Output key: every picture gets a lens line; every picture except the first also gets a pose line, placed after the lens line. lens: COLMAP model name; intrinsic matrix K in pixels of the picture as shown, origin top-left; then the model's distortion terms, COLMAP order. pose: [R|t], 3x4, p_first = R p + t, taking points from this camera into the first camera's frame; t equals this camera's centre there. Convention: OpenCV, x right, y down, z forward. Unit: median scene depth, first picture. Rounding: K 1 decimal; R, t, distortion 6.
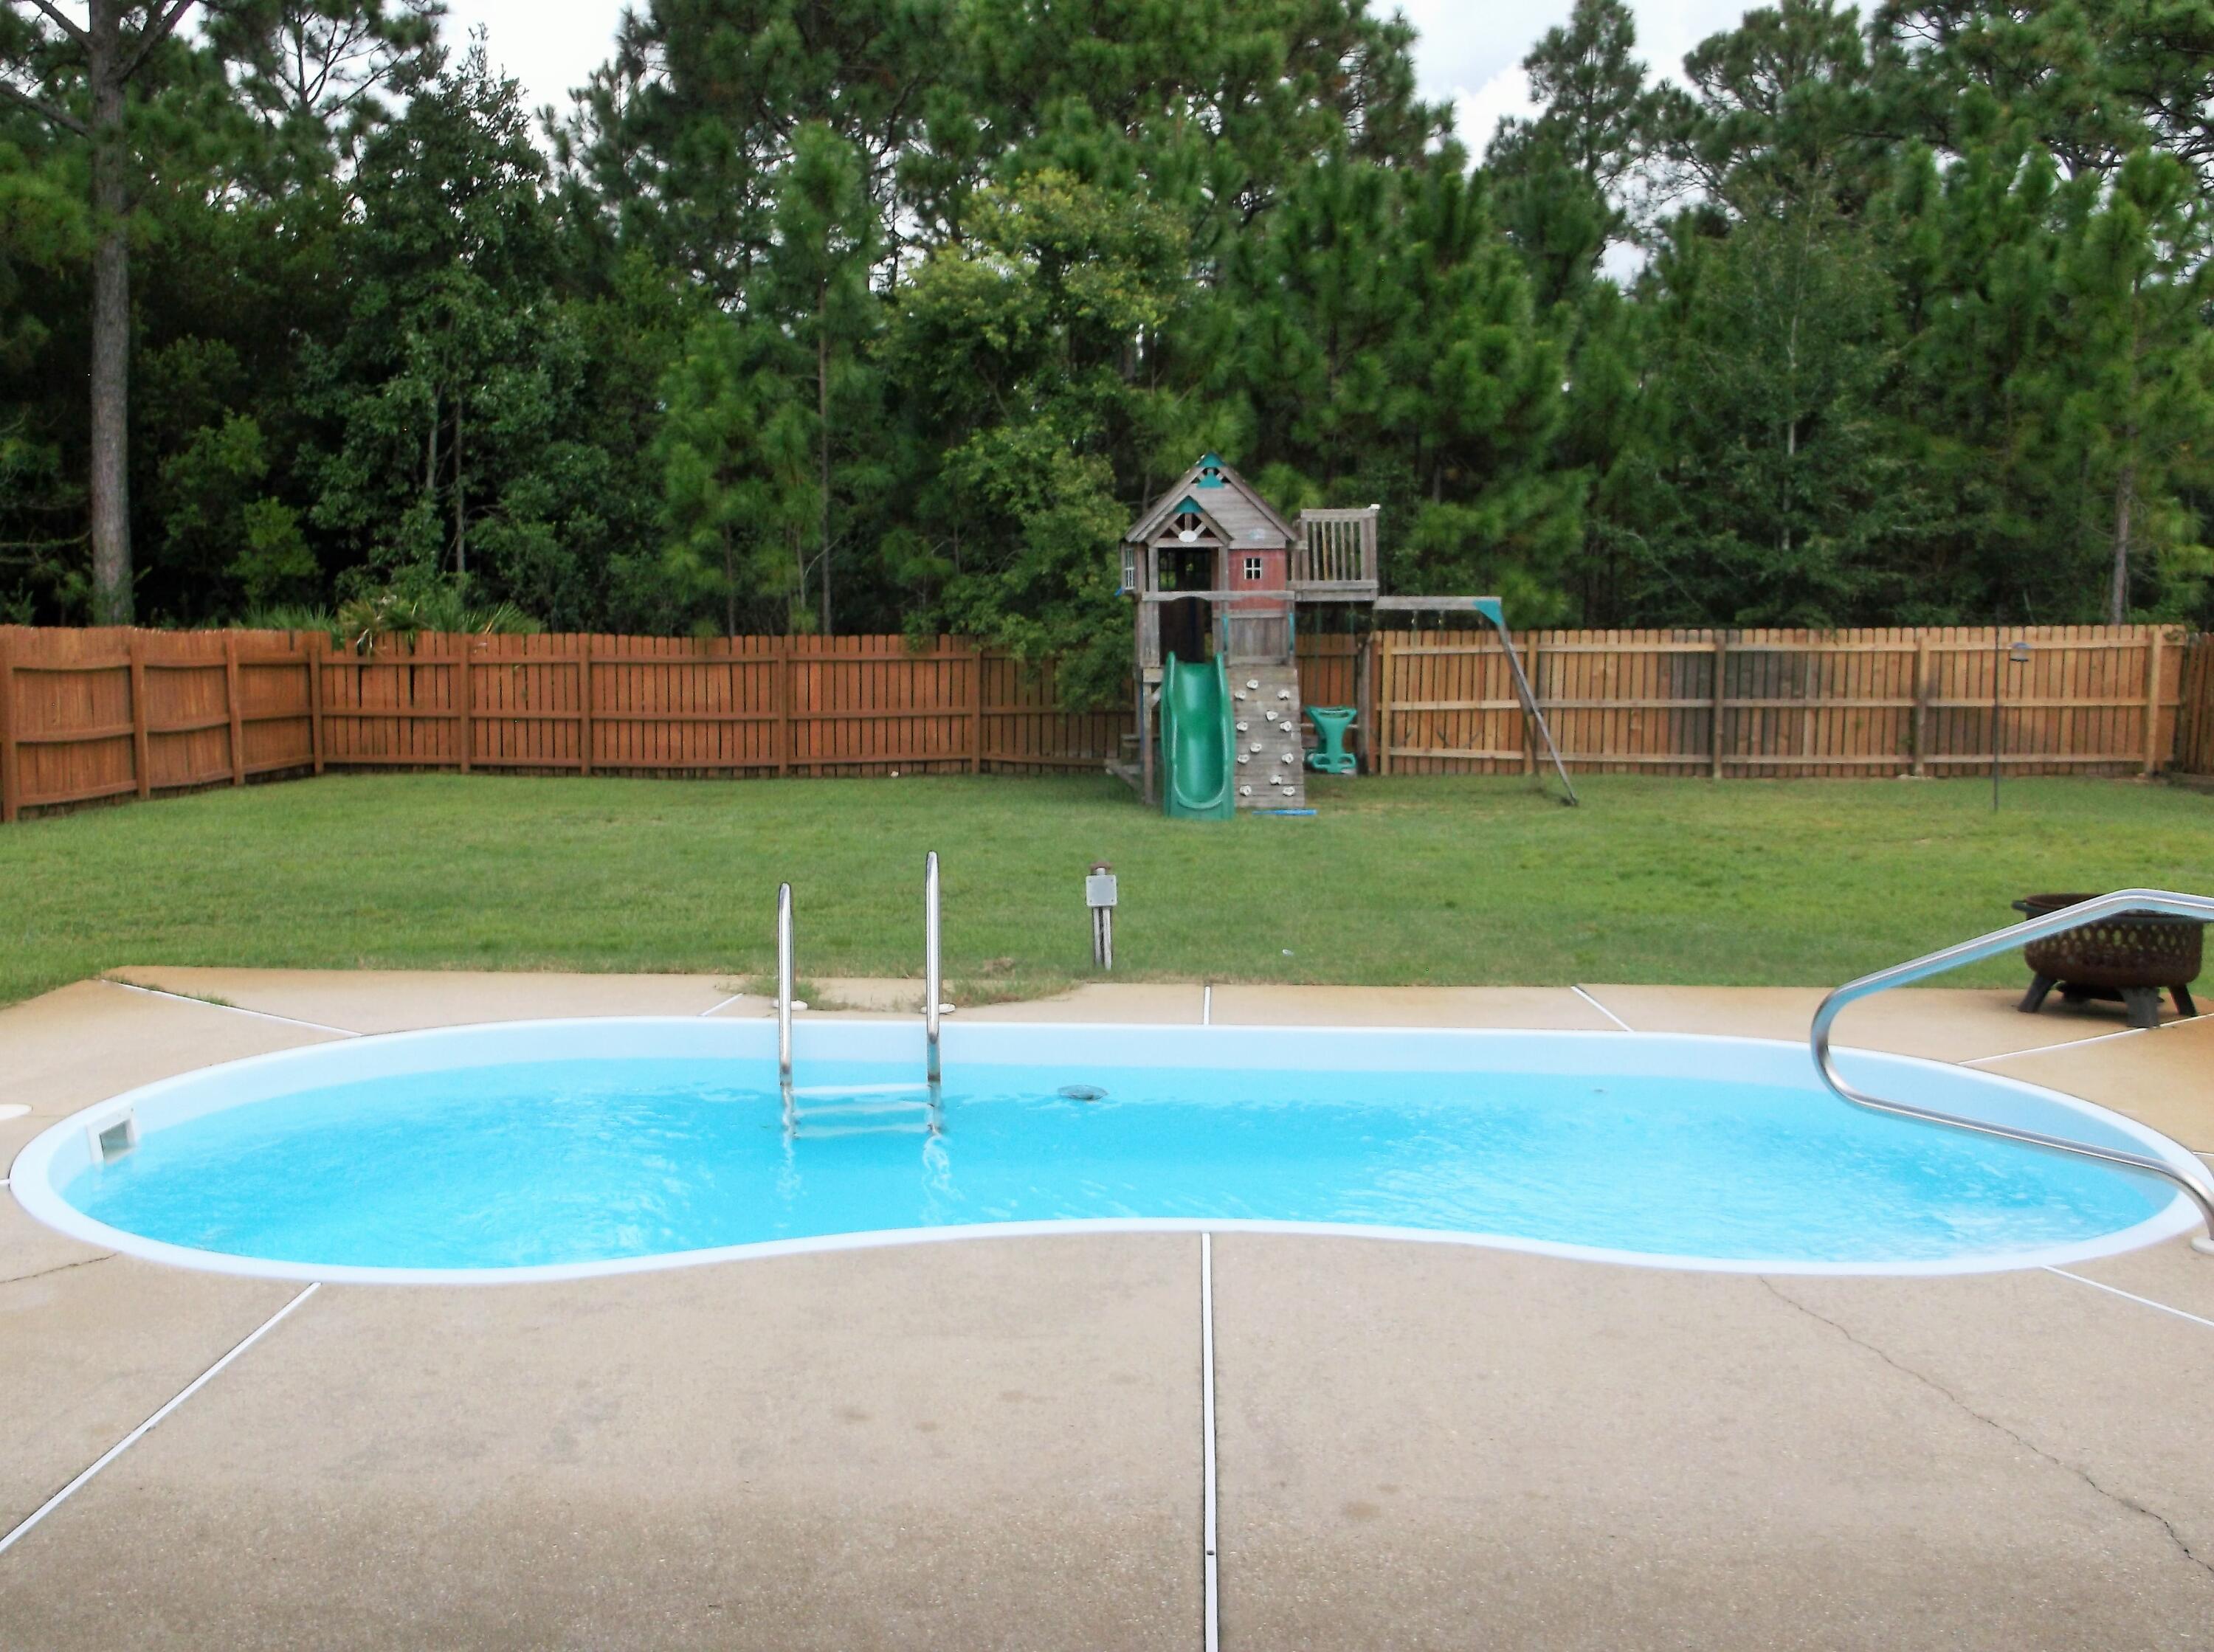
lens RADIAL K [[2175.8, 0, 1100.0], [0, 2175.8, 820.3], [0, 0, 1]] dist [0.017193, -0.013972]
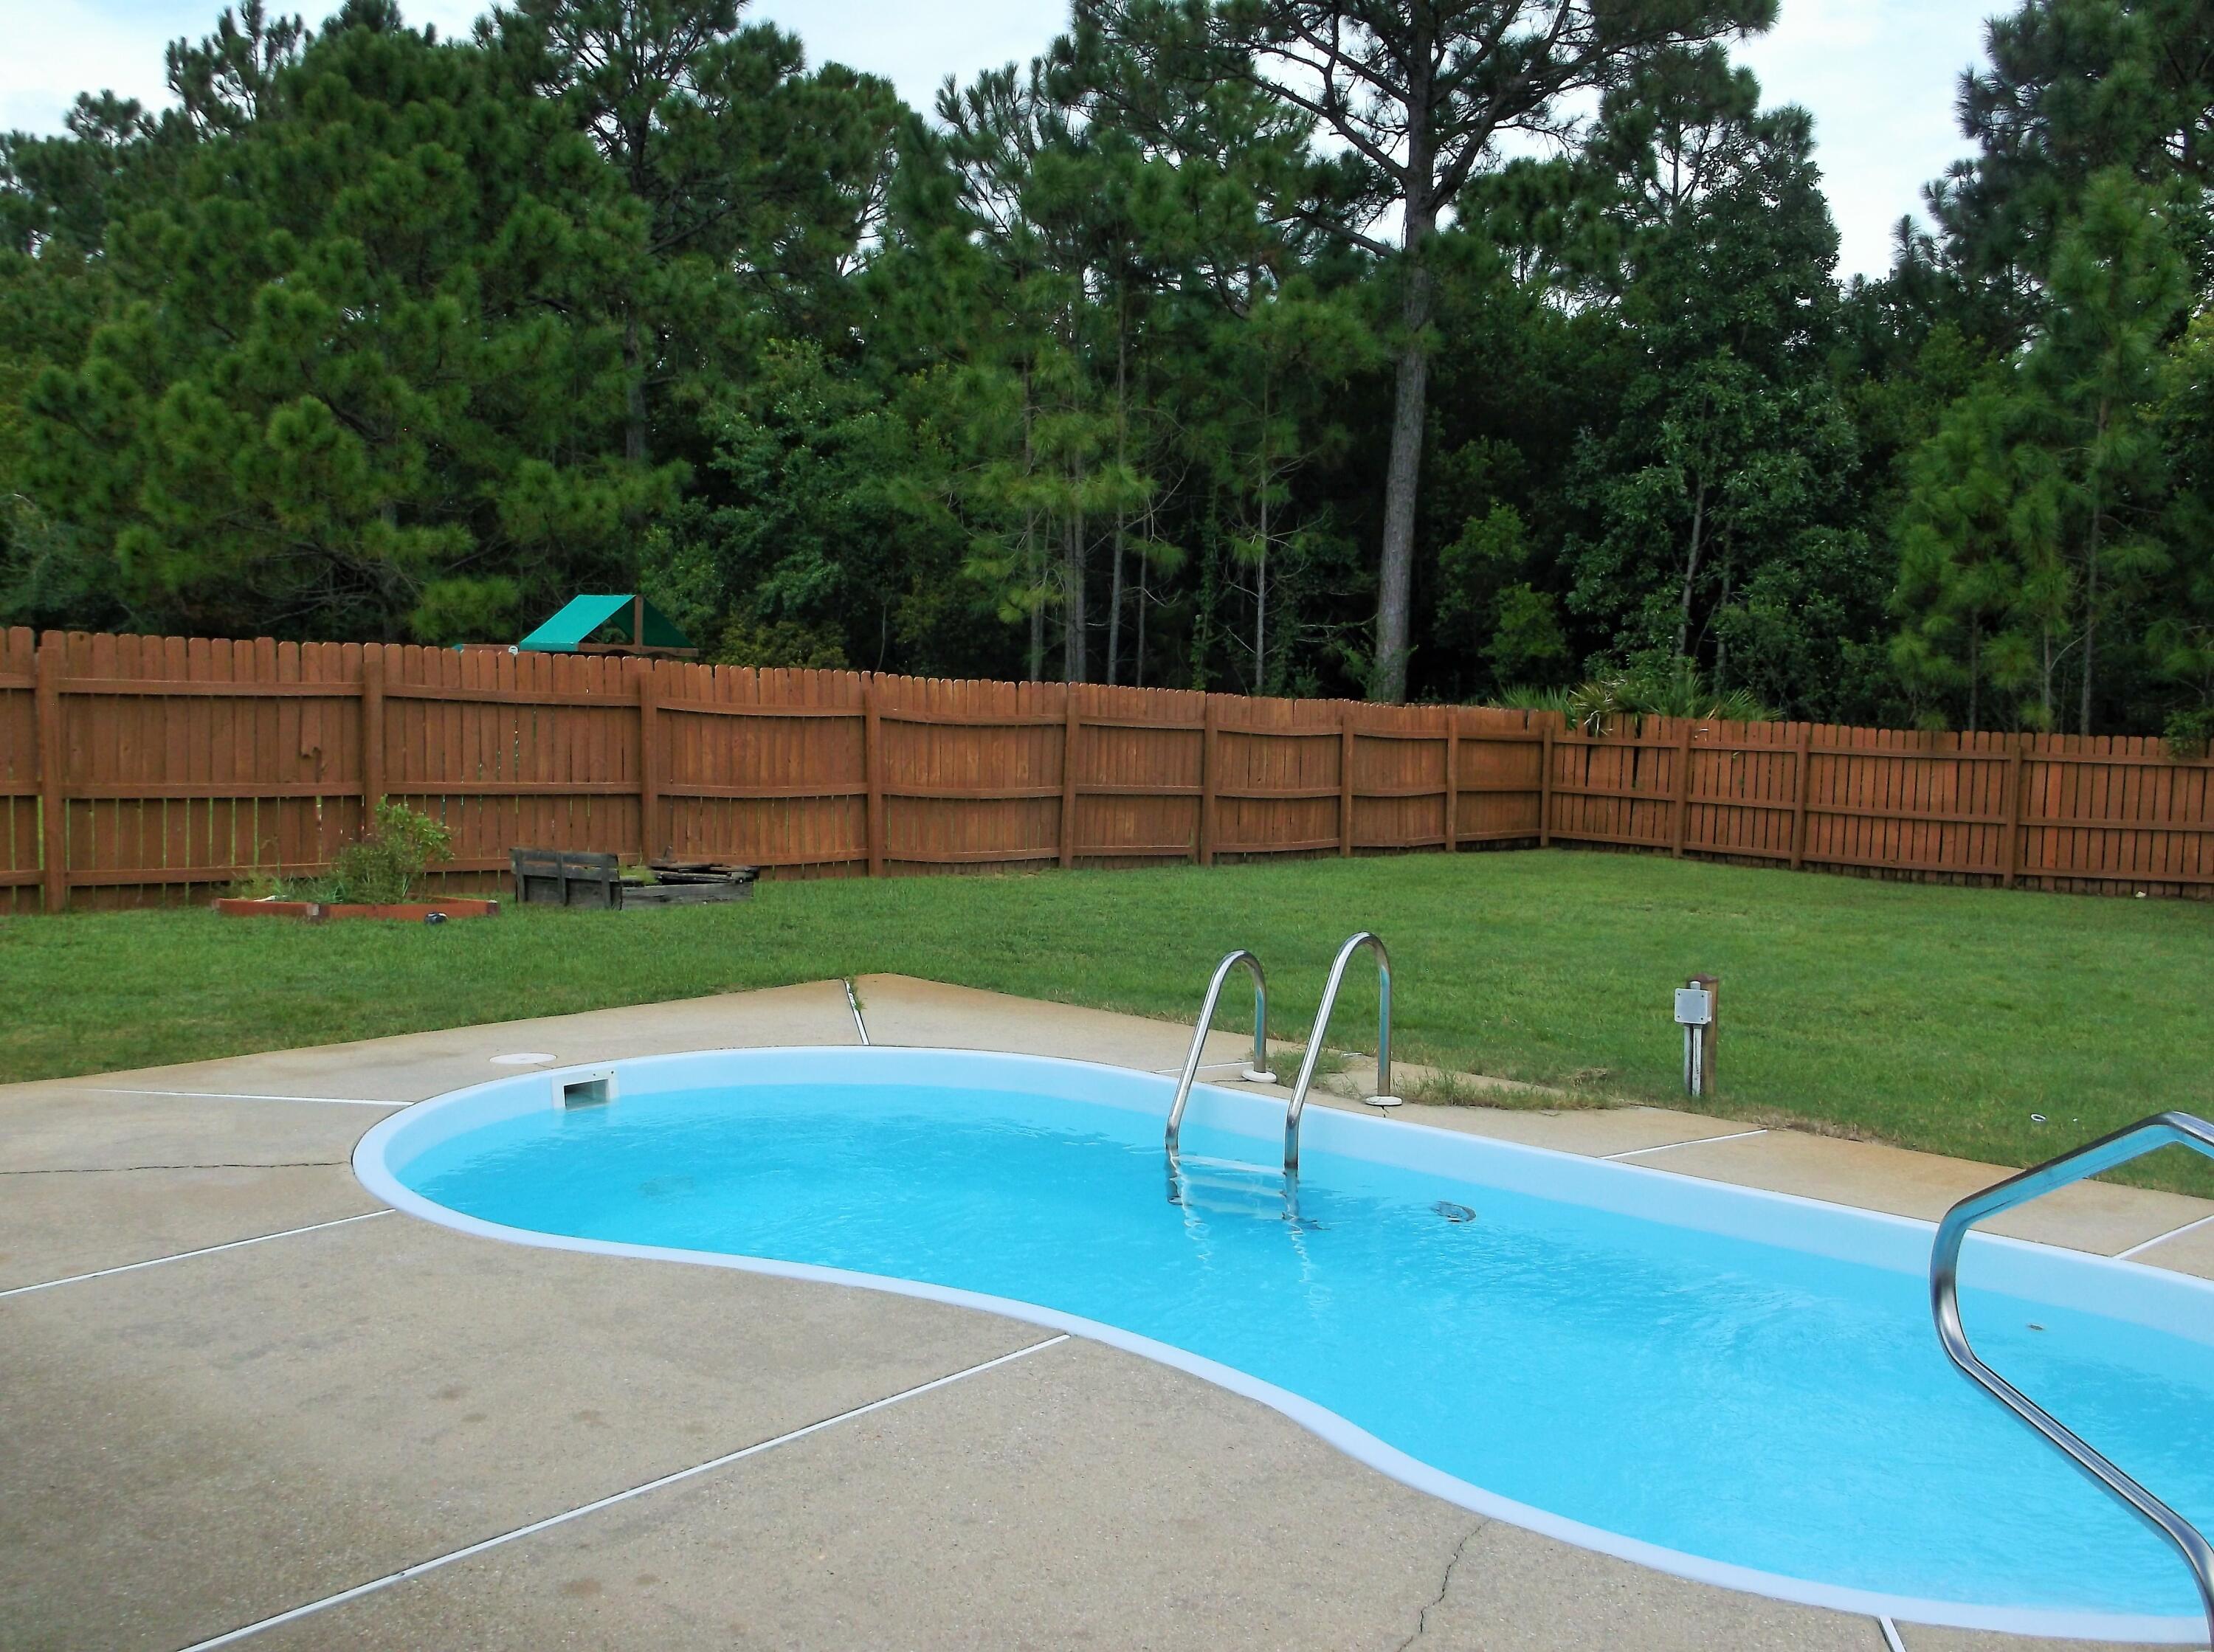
lens RADIAL K [[2175.8, 0, 1100.0], [0, 2175.8, 820.3], [0, 0, 1]] dist [0.017193, -0.013972]
pose [[0.786625, 0.064786, -0.614022, 0.114659], [-0.090336, 0.995854, -0.010656, -0.003868], [0.610786, 0.063850, 0.789217, 0.047957]]
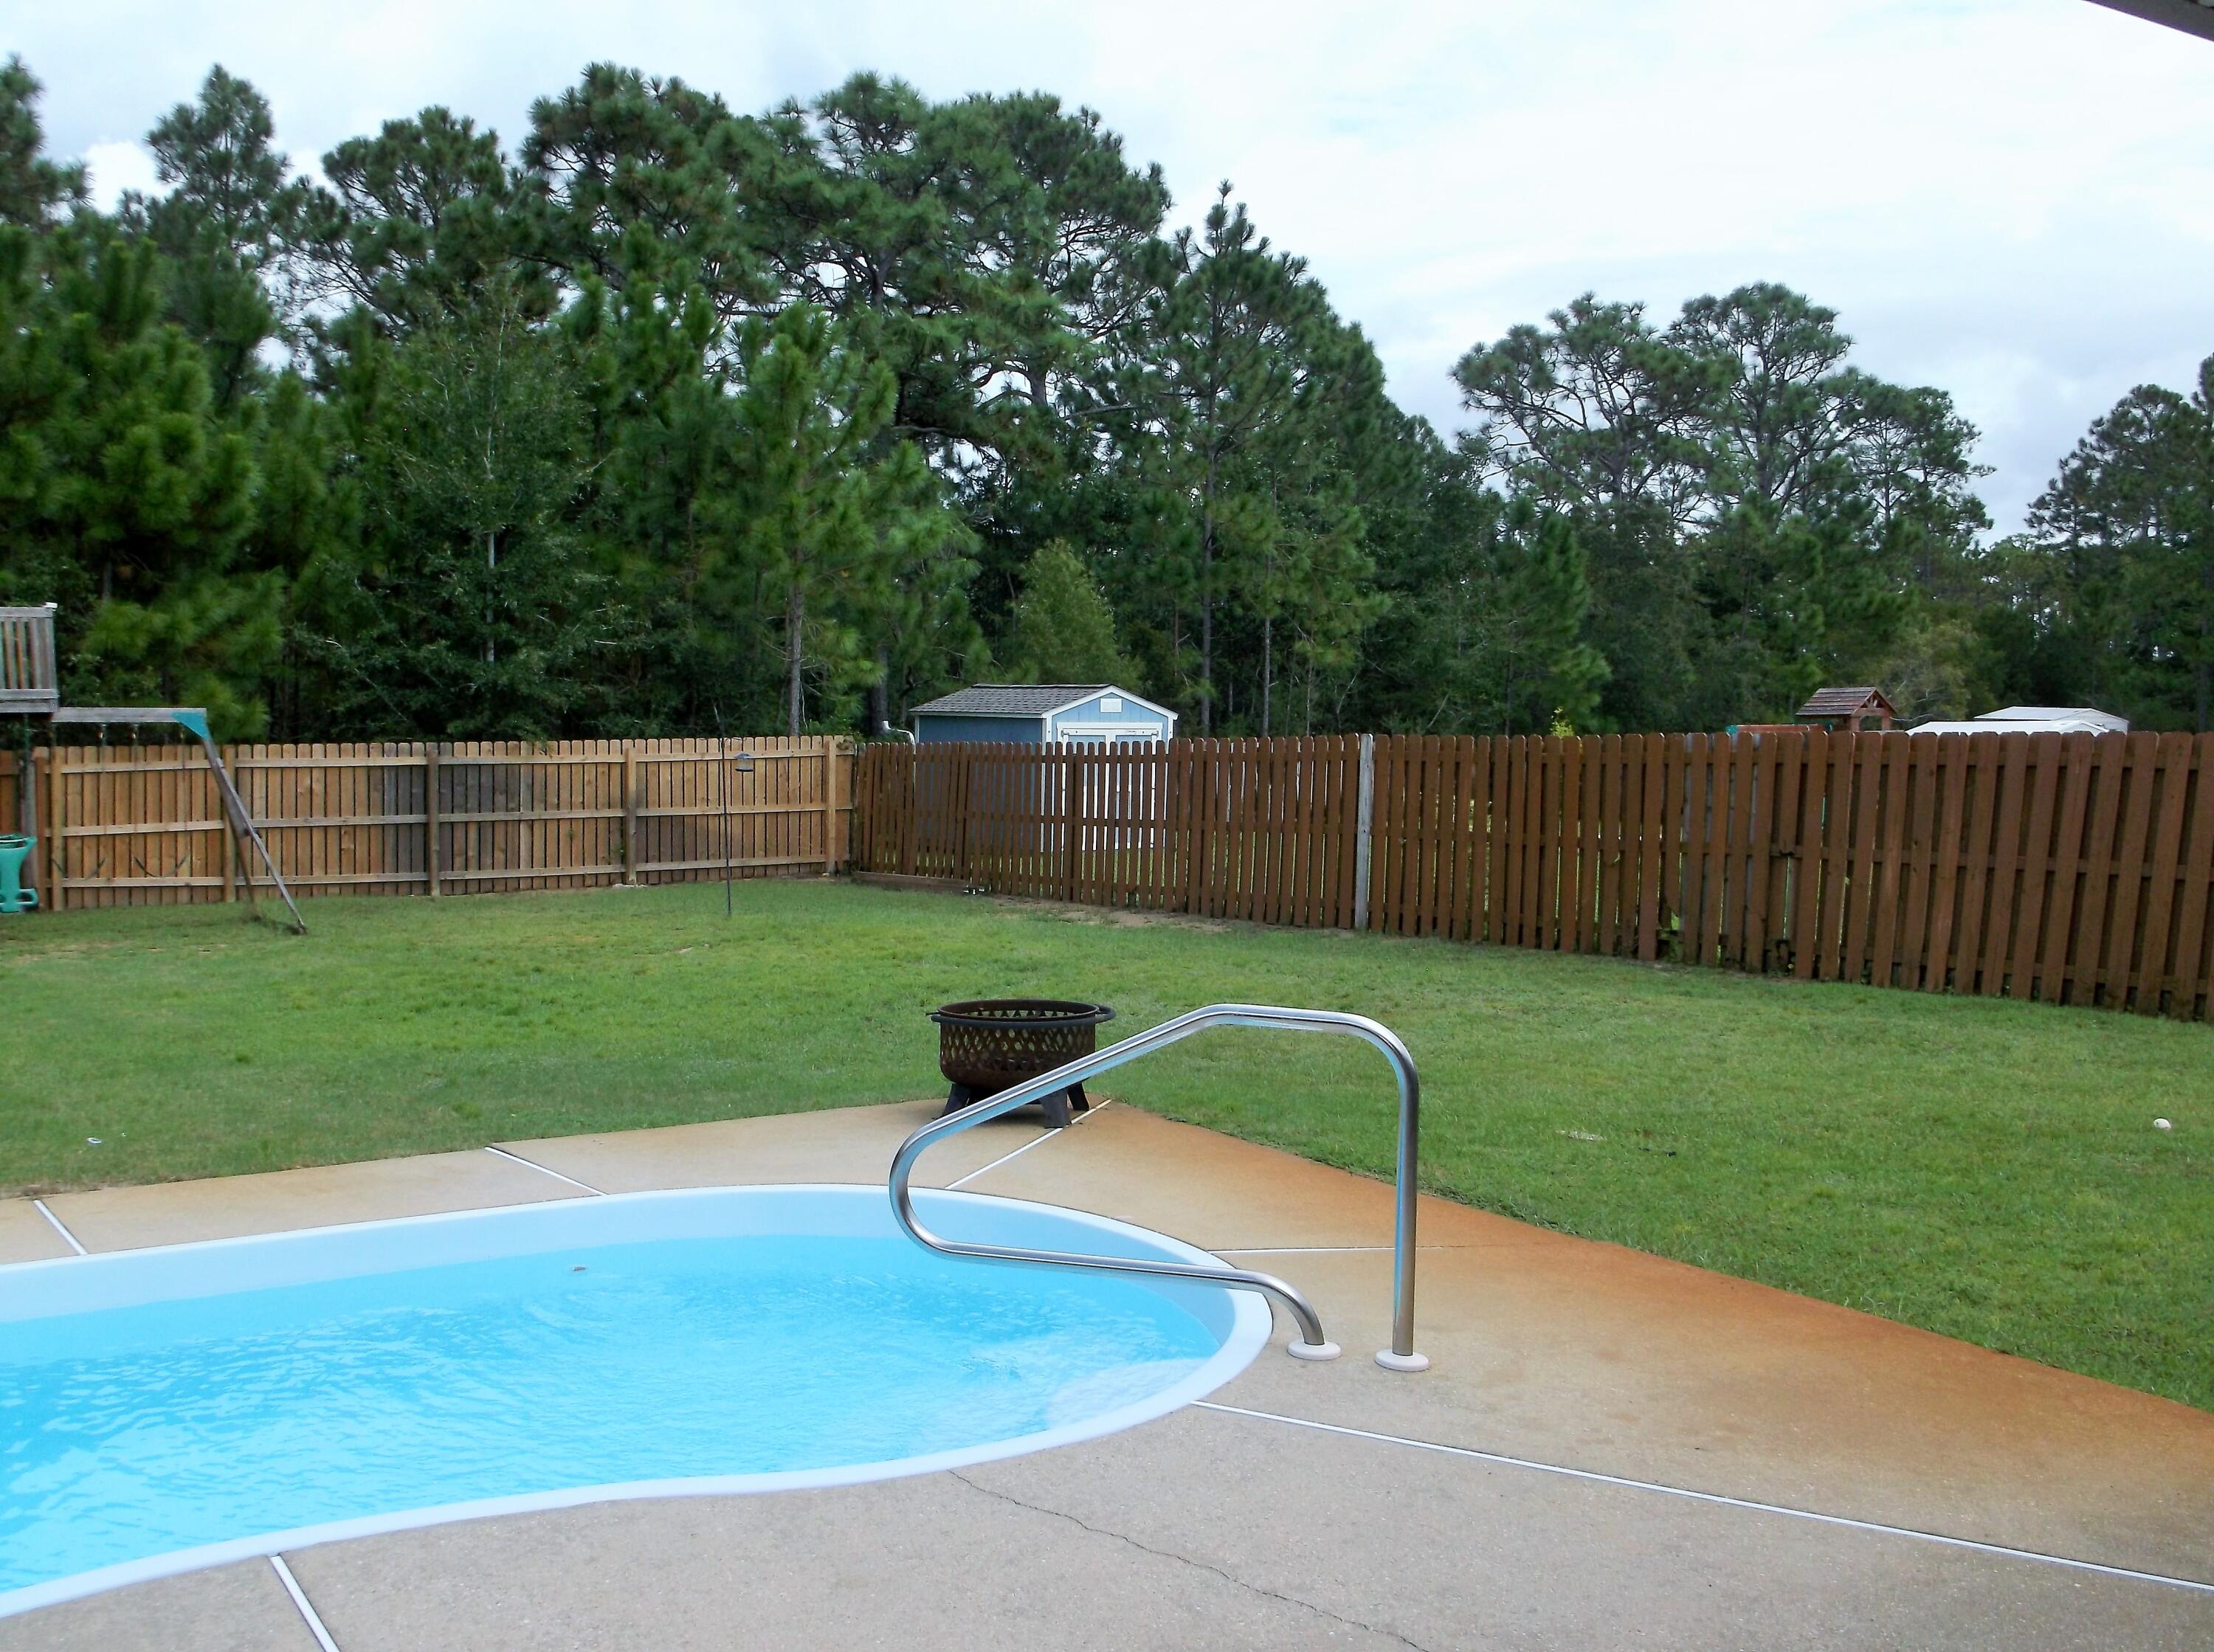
lens RADIAL K [[2177.7, 0, 1096.6], [0, 2177.7, 819.3], [0, 0, 1]] dist [0.008484, -0.000478]
pose [[0.820204, -0.027481, 0.571411, -0.026387], [0.056530, 0.997850, -0.033152, -0.004356], [-0.569272, 0.059493, 0.819994, 0.037834]]
